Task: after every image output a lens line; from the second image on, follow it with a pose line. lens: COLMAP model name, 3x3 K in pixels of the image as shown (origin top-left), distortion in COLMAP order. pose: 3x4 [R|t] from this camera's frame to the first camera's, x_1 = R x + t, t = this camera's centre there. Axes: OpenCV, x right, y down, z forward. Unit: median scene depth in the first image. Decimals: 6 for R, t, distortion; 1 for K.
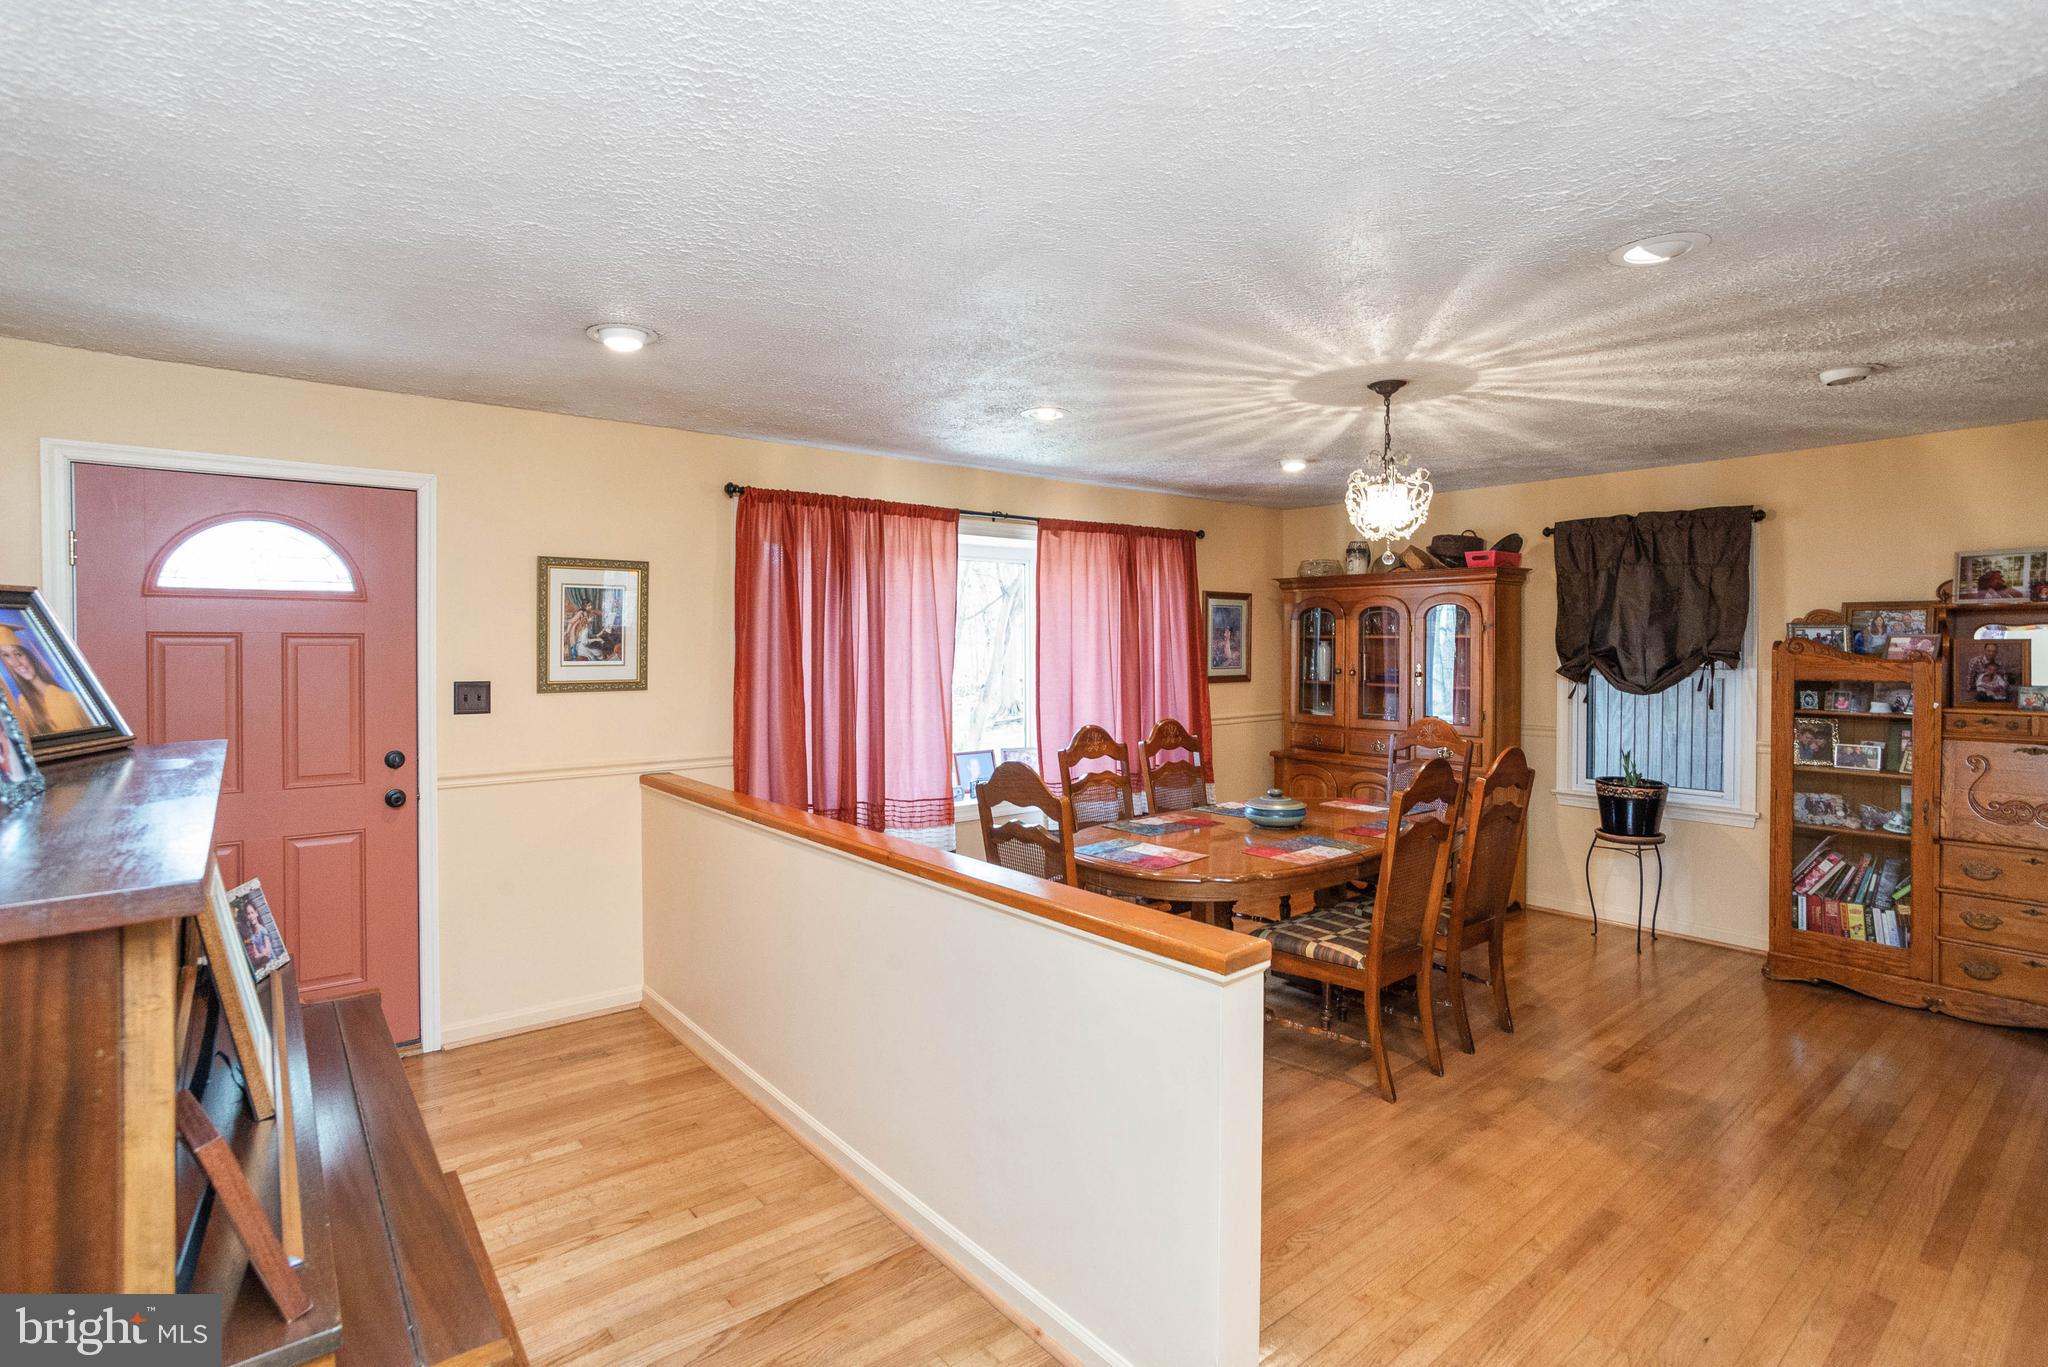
lens RADIAL K [[995.2, 0, 1015.3], [0, 995.2, 631.2], [0, 0, 1]] dist [-0.065629, 0.039742]
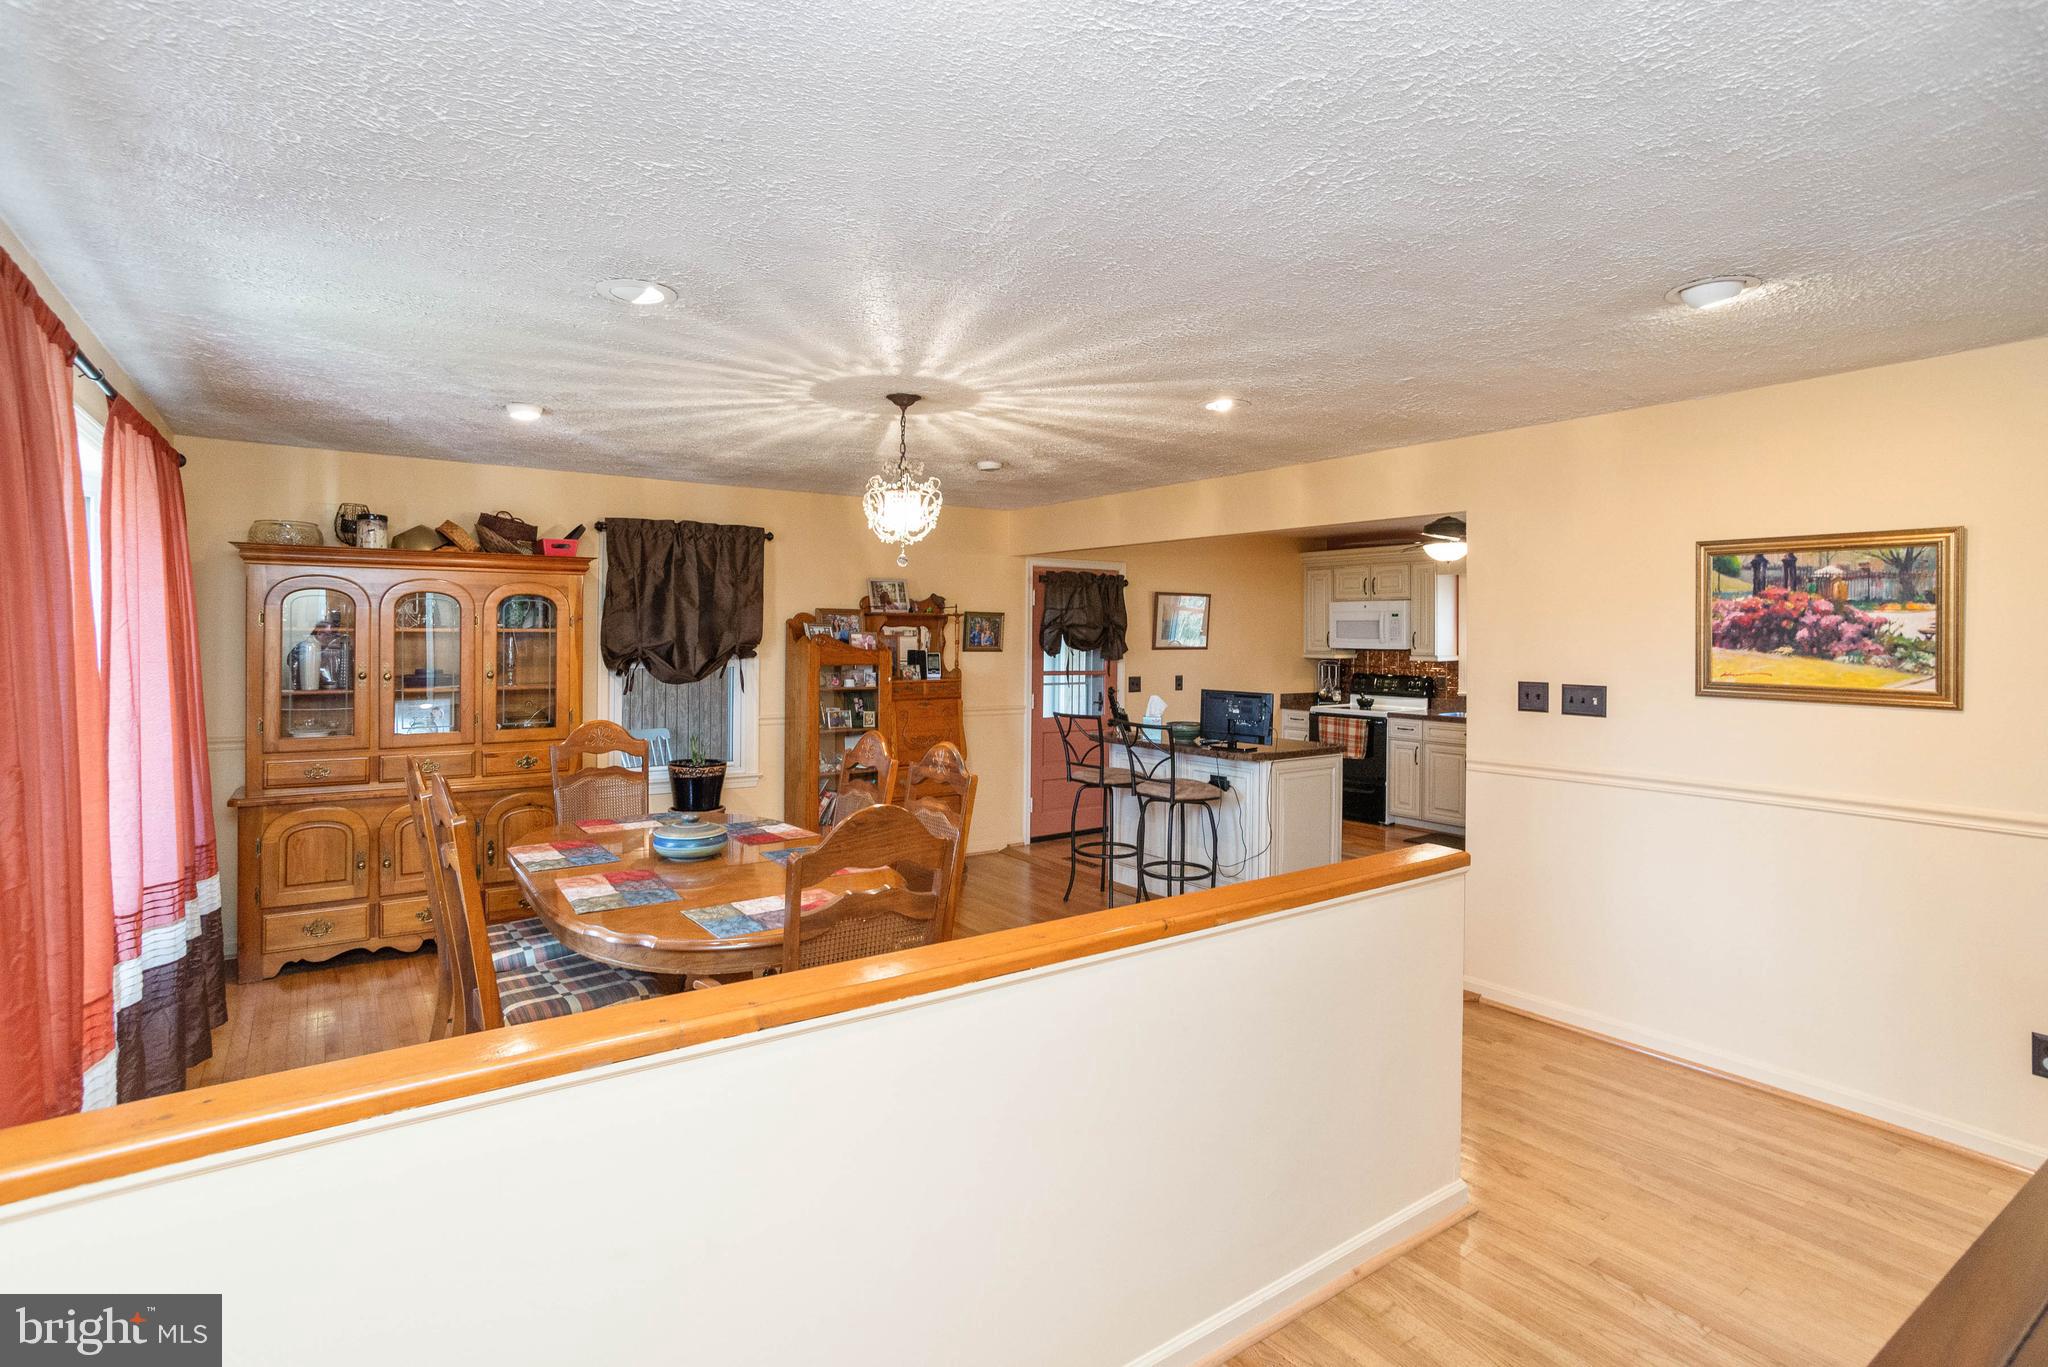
lens RADIAL K [[995.2, 0, 1015.3], [0, 995.2, 631.2], [0, 0, 1]] dist [-0.065629, 0.039742]
pose [[0.063782, 0.002861, 0.997960, -0.601235], [-0.015164, 0.999883, -0.001897, 0.001326], [-0.997849, -0.015012, 0.063817, 0.714790]]
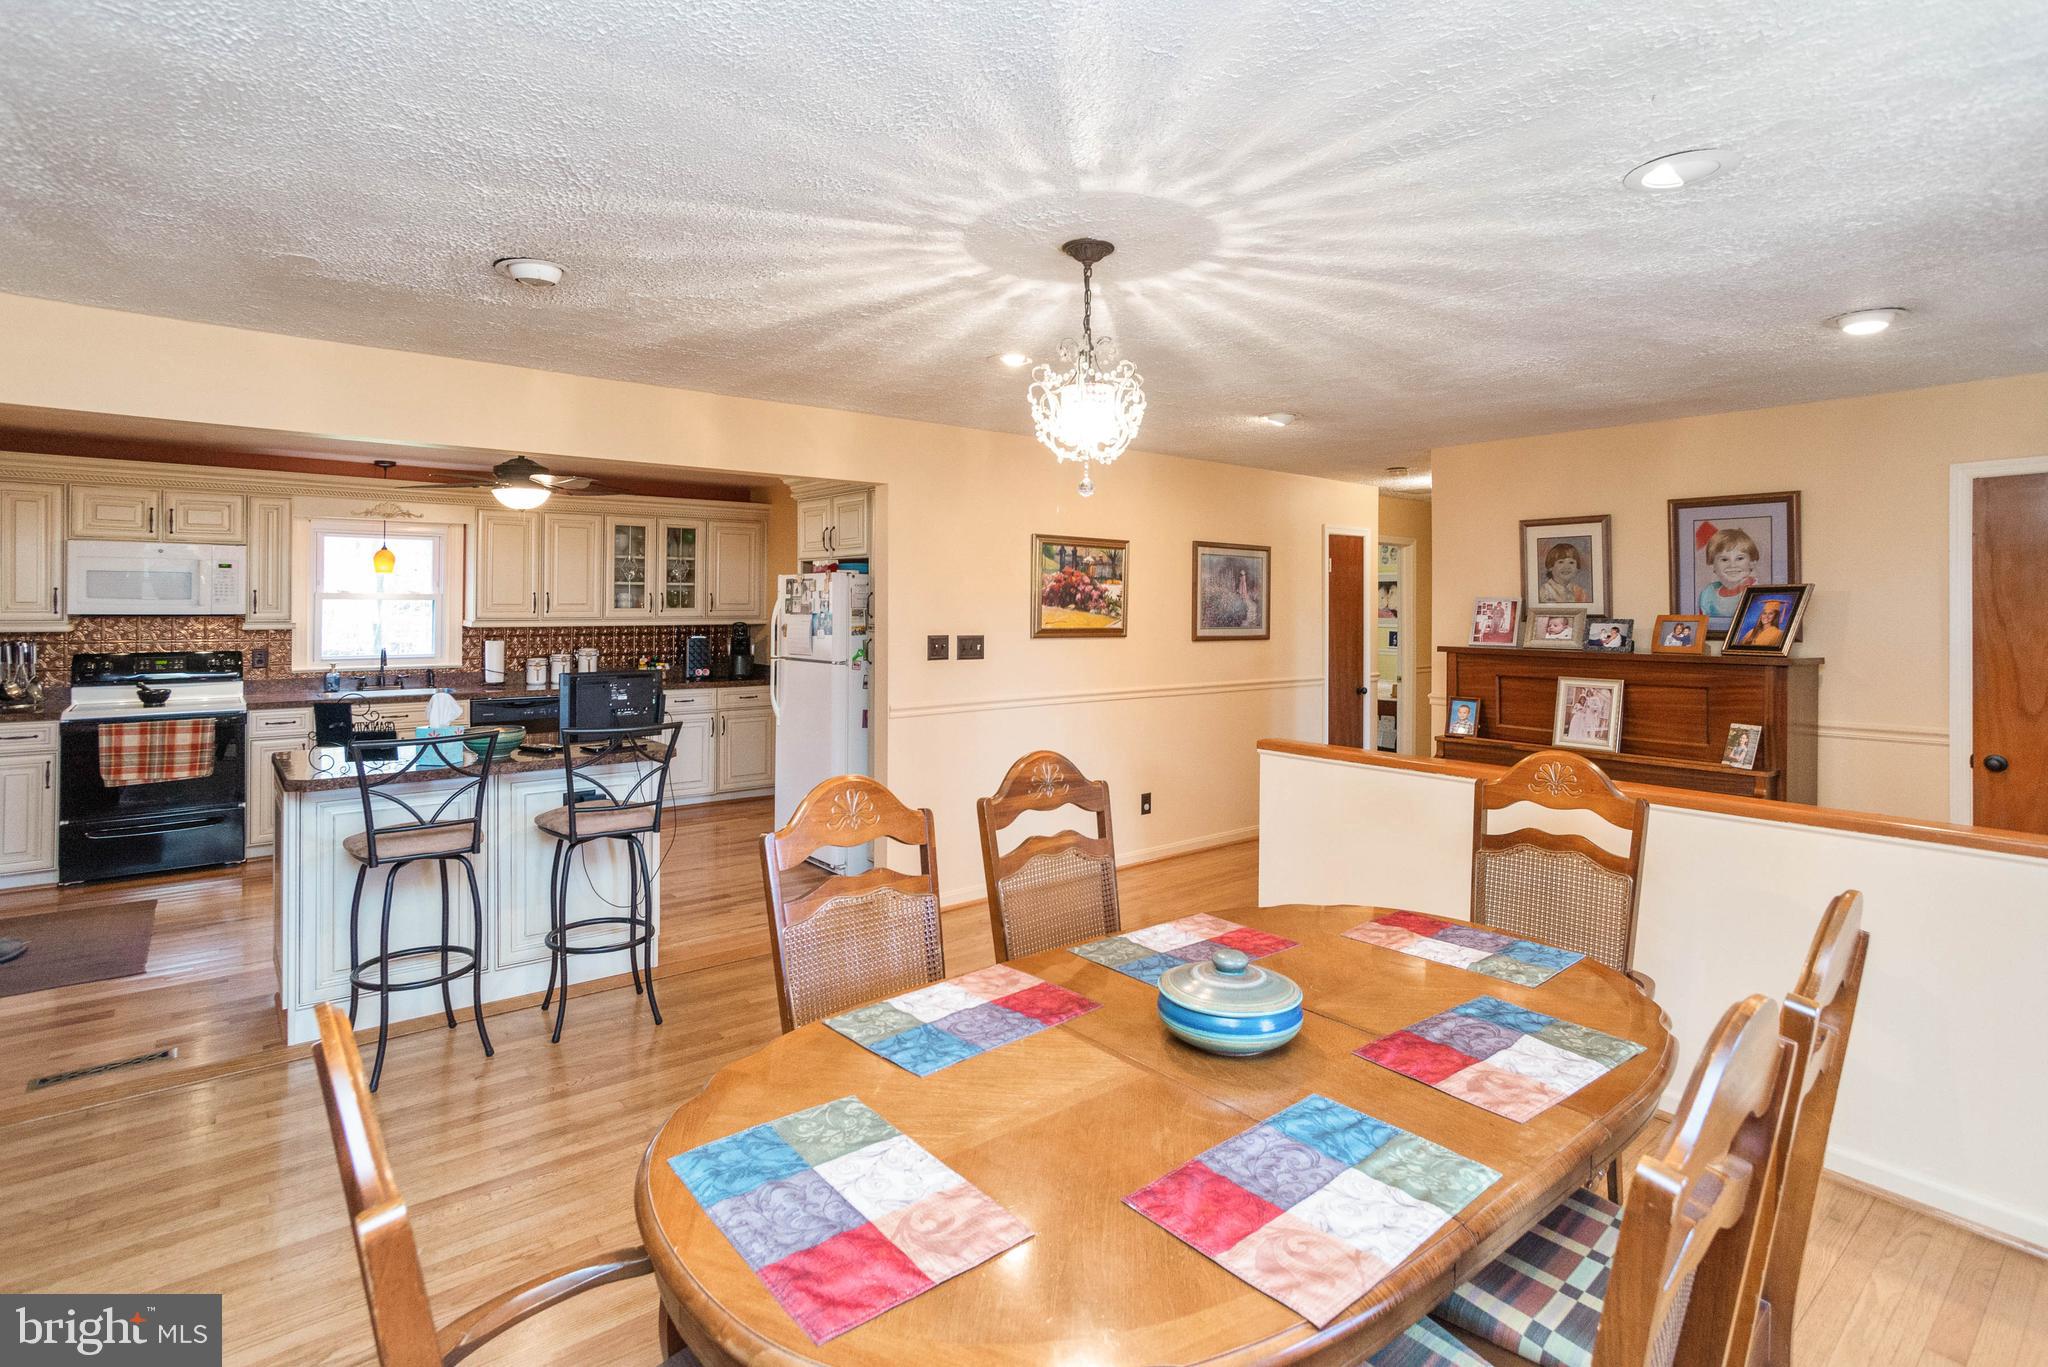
lens RADIAL K [[1006.9, 0, 1014.7], [0, 1006.9, 598.8], [0, 0, 1]] dist [-0.053729, 0.034160]
pose [[-0.999931, -0.005499, -0.010369, 0.387474], [-0.005372, 0.999910, -0.012263, 0.013070], [0.010436, -0.012207, -0.999871, 1.528345]]
